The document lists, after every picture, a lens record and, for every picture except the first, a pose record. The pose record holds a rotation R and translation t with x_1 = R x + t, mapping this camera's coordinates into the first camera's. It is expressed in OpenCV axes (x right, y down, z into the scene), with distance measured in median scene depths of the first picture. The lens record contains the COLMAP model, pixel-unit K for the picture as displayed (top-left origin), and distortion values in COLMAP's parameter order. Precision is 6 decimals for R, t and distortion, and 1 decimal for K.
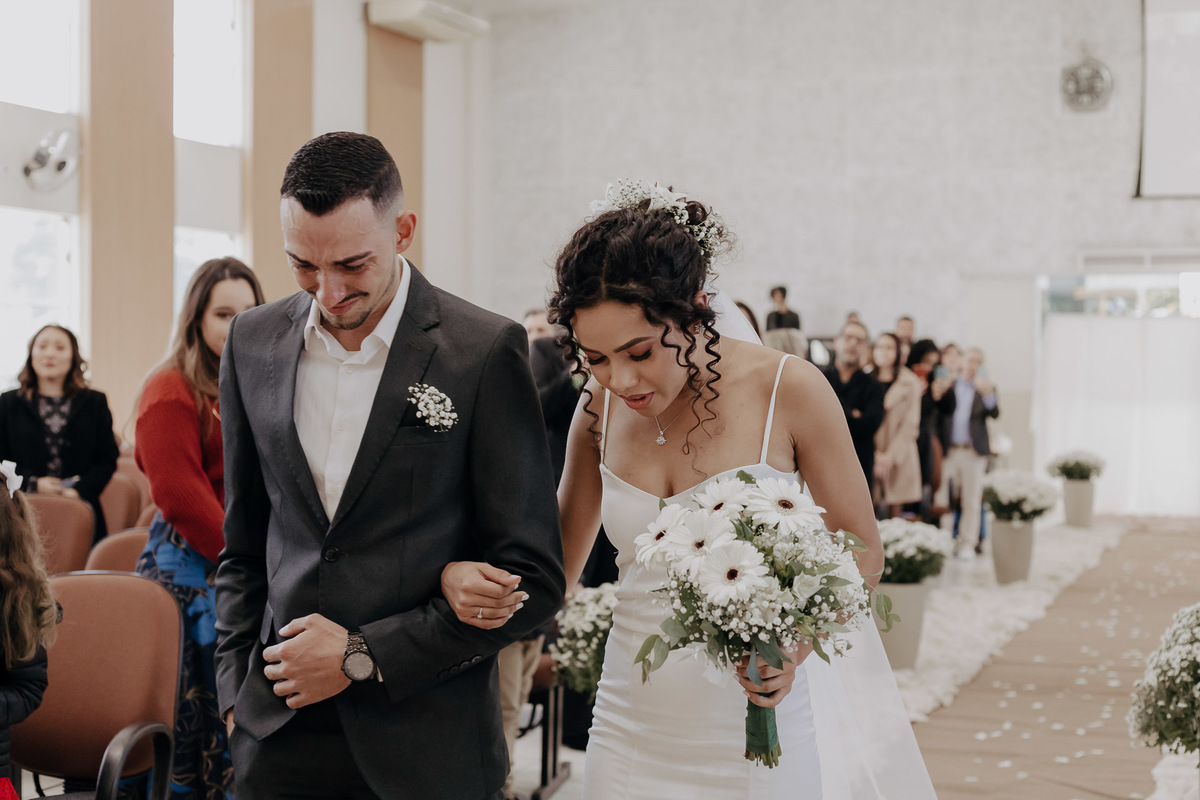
lens RADIAL K [[1836.2, 0, 600.0], [0, 1836.2, 400.0], [0, 0, 1]] dist [-0.050906, -0.159609]
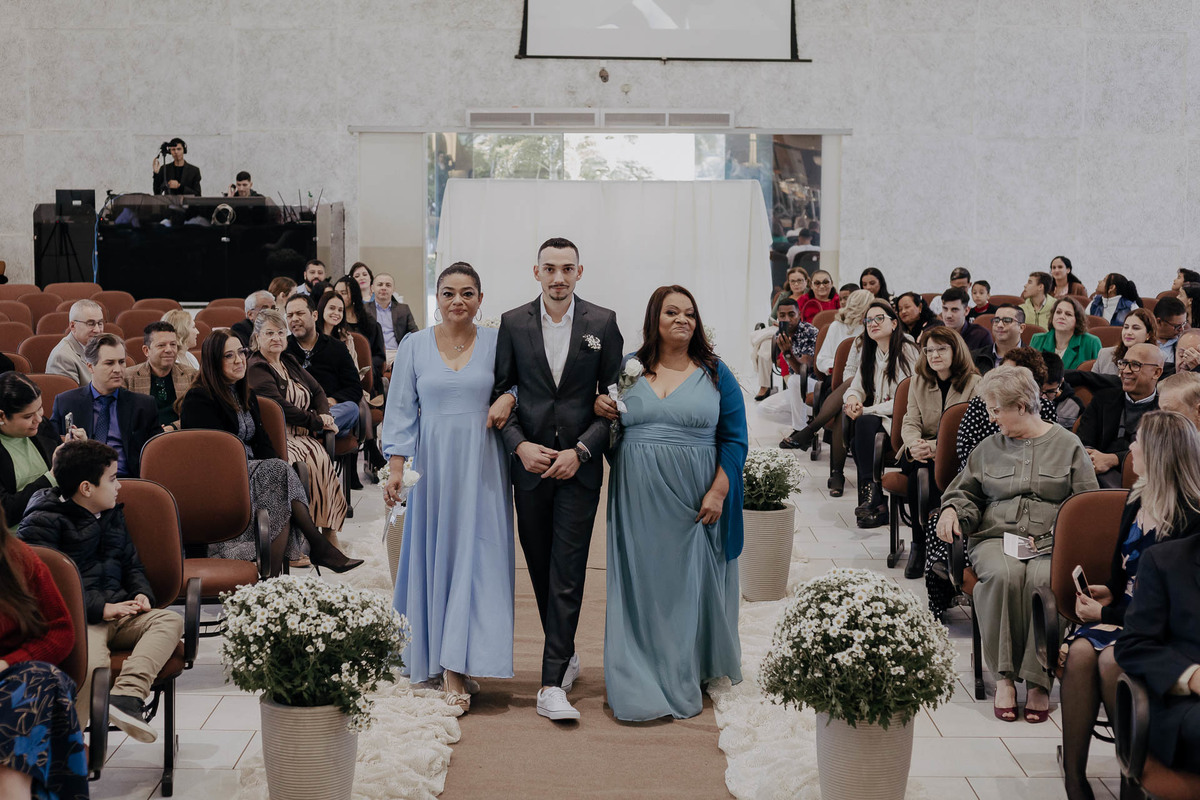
lens RADIAL K [[1887.2, 0, 568.9], [0, 1887.2, 377.8], [0, 0, 1]] dist [-0.058229, -0.012570]
pose [[0.936294, -0.037337, 0.349227, -0.130642], [0.004626, 0.995558, 0.094035, -0.072956], [-0.351187, -0.086429, 0.932308, -0.018229]]
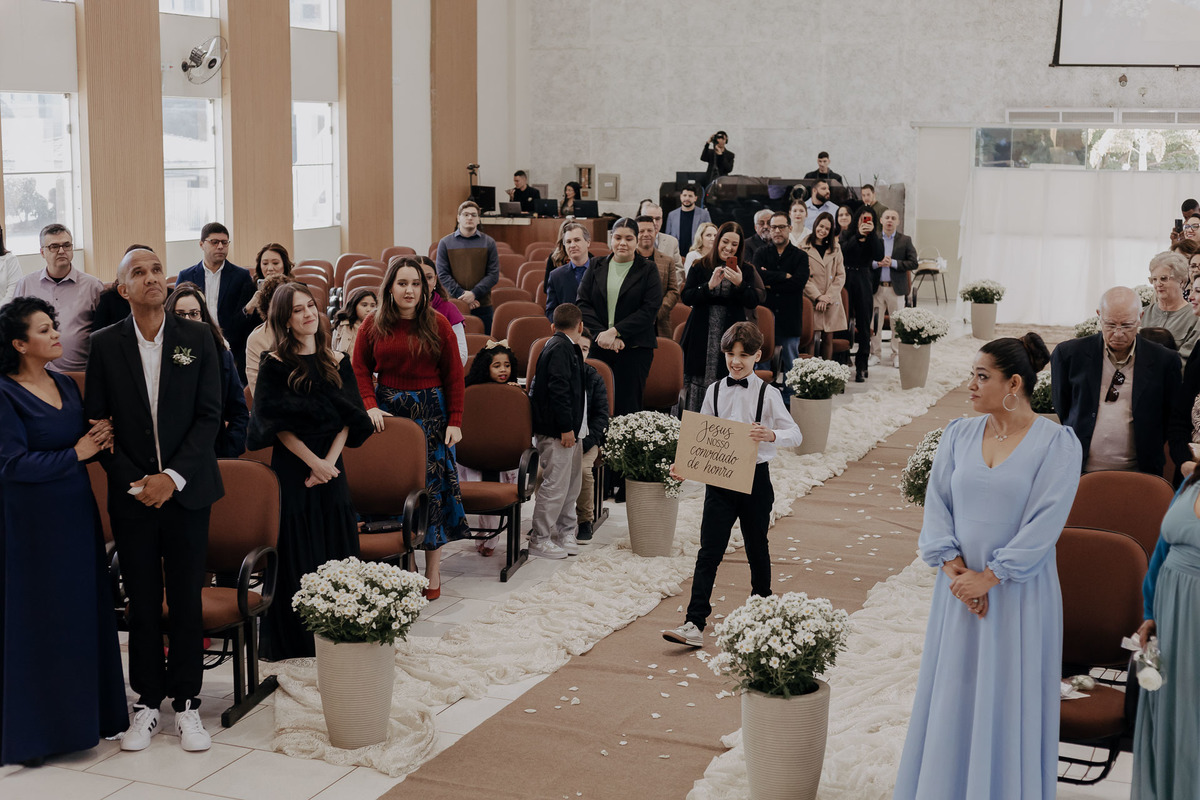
lens RADIAL K [[1772.1, 0, 591.3], [0, 1772.1, 398.5], [0, 0, 1]] dist [-0.058179, 0.003995]
pose [[0.999914, 0.004425, -0.012382, -0.009094], [-0.002777, 0.991498, 0.130092, -0.097103], [0.012852, -0.130046, 0.991425, -0.509591]]
